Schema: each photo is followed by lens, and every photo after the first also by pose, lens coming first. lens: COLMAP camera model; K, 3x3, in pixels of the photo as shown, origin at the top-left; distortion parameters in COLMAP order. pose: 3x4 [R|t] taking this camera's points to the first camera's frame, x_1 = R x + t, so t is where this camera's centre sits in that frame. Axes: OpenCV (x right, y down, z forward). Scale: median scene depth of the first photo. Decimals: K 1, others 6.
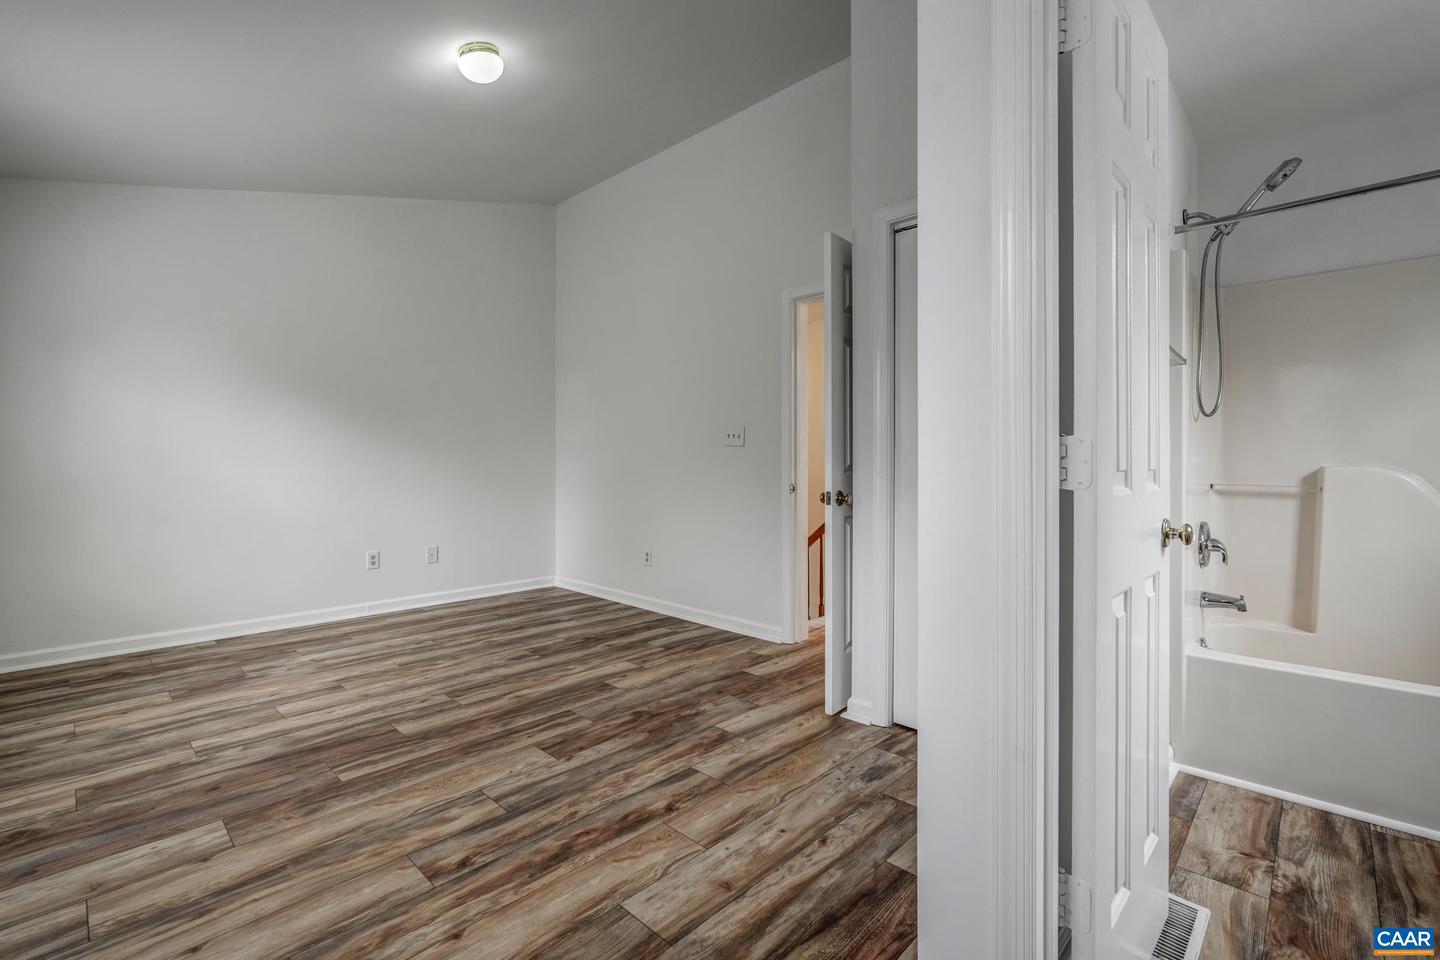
lens RADIAL K [[637.2, 0, 712.7], [0, 637.2, 469.2], [0, 0, 1]] dist [-0.011864, 0.006154]
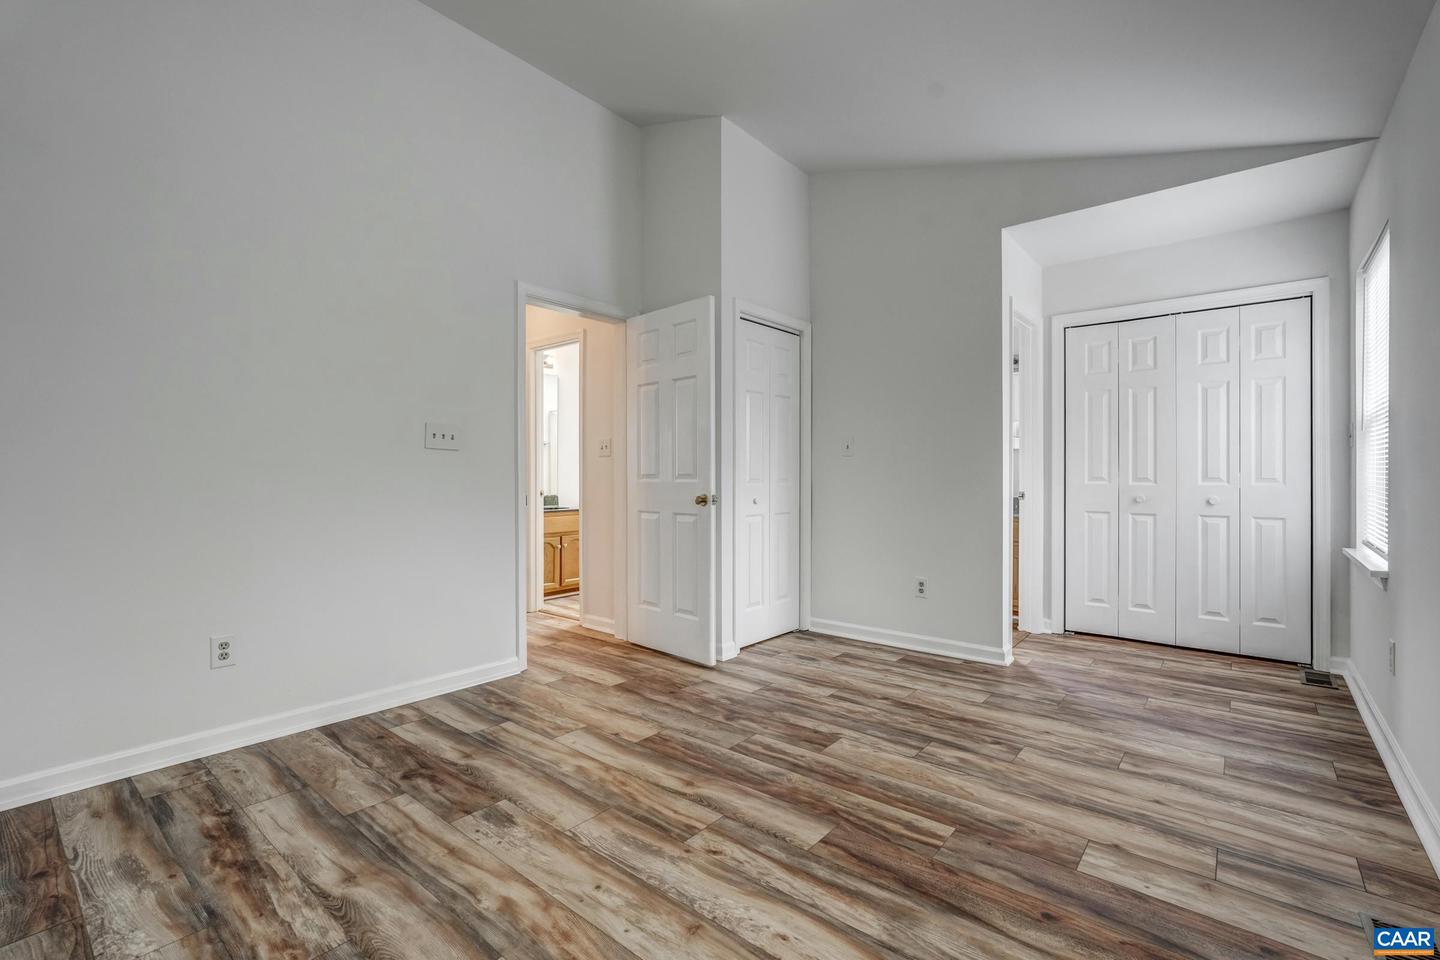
lens RADIAL K [[637.2, 0, 730.6], [0, 637.2, 476.5], [0, 0, 1]] dist [-0.011864, 0.006154]
pose [[-0.089789, -0.000790, 0.995960, -1.322421], [0.005009, 0.999987, 0.001245, -0.005783], [-0.995948, 0.005101, -0.089784, 1.274917]]
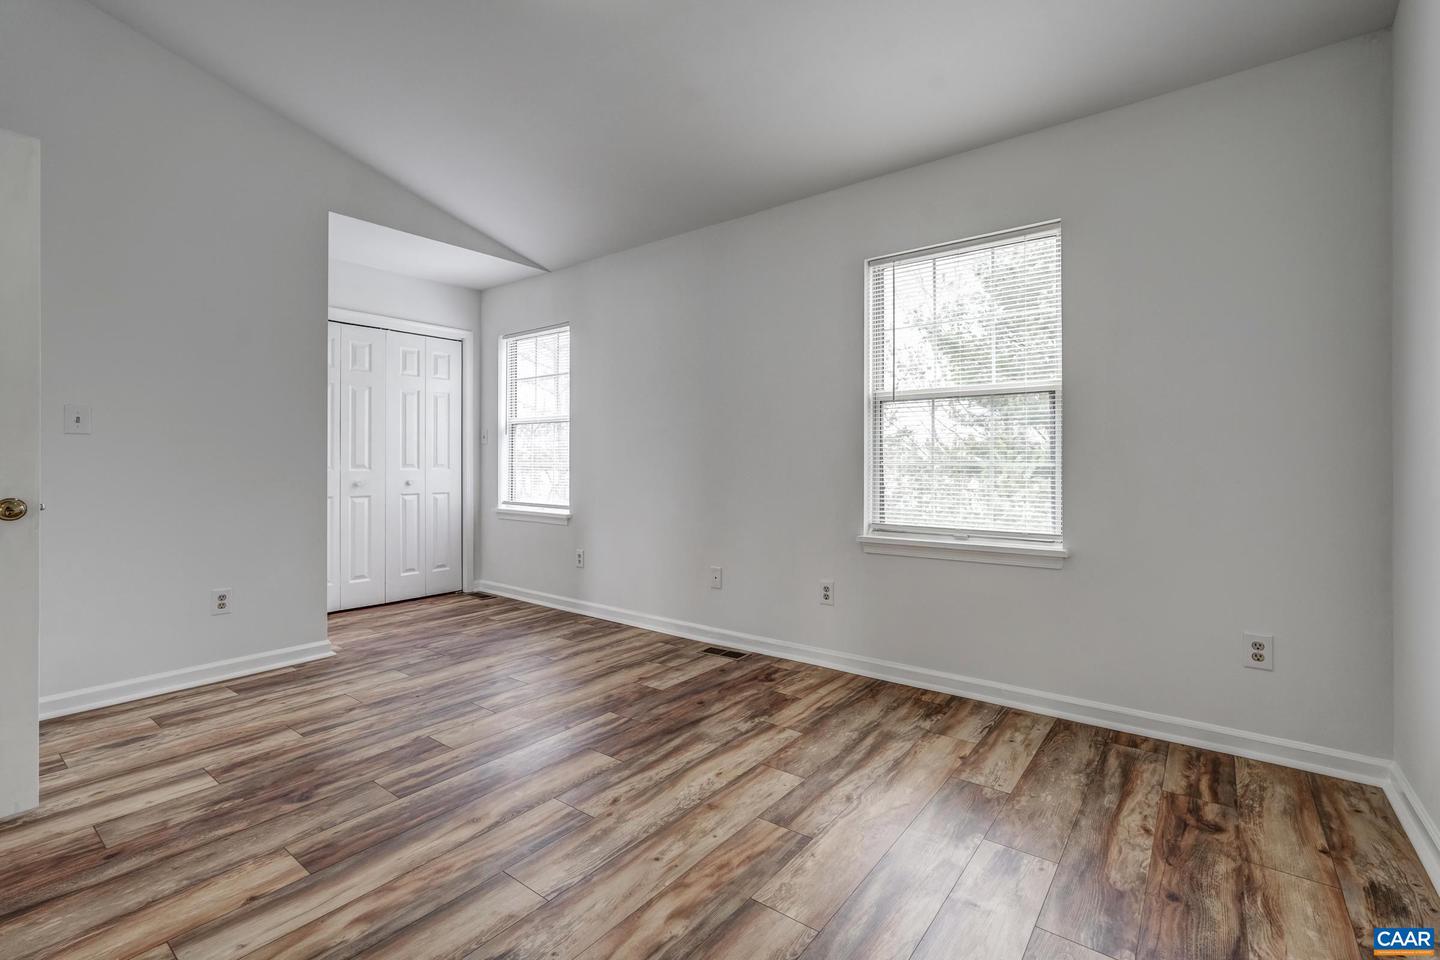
lens RADIAL K [[637.2, 0, 722.0], [0, 637.2, 468.7], [0, 0, 1]] dist [-0.011864, 0.006154]
pose [[-0.993126, 0.003643, -0.116992, -0.603214], [0.001838, 0.999878, 0.015529, -0.011009], [0.117034, 0.015207, -0.993011, 2.084325]]
